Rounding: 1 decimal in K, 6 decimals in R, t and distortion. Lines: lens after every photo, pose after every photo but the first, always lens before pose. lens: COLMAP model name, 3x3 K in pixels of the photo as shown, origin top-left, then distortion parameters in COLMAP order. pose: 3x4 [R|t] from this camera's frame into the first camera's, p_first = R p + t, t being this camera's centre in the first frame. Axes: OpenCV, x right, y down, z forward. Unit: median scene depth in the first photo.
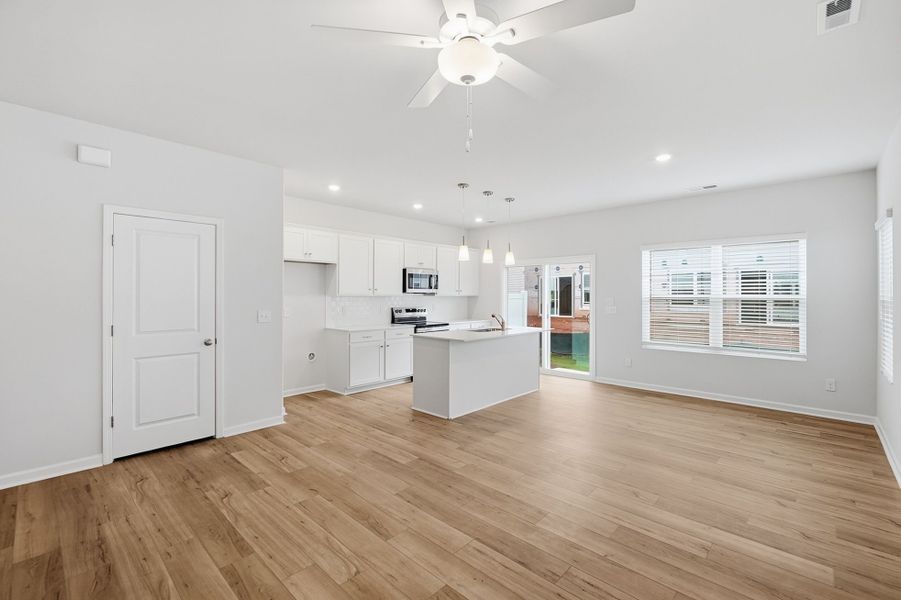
lens RADIAL K [[388.9, 0, 447.1], [0, 388.9, 296.3], [0, 0, 1]] dist [-0.002563, 0.000293]
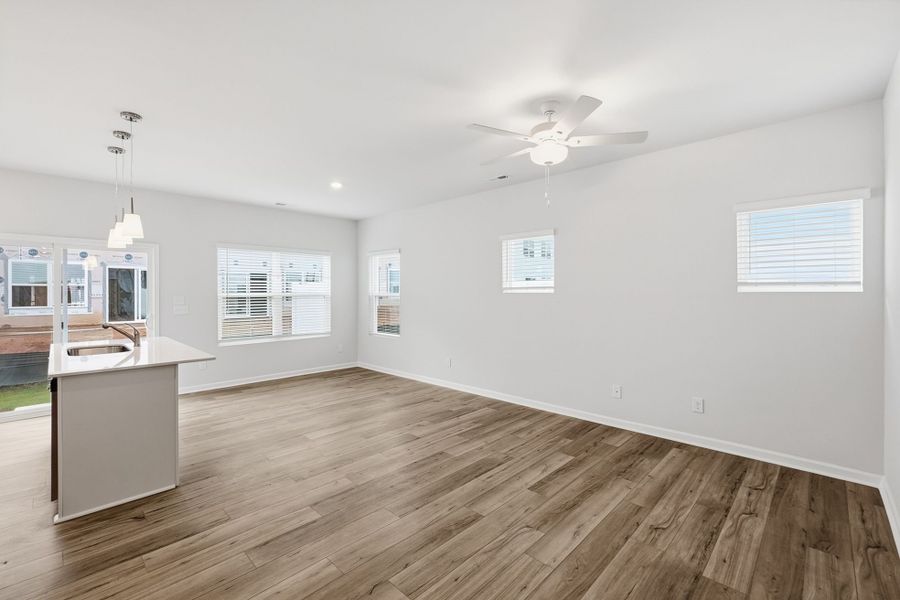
lens RADIAL K [[388.5, 0, 446.8], [0, 388.5, 298.6], [0, 0, 1]] dist [-0.002563, 0.000293]
pose [[0.014831, -0.014190, 0.999789, -1.105654], [0.004292, 0.999891, 0.014128, -0.000448], [-0.999881, 0.004081, 0.014890, 0.964794]]
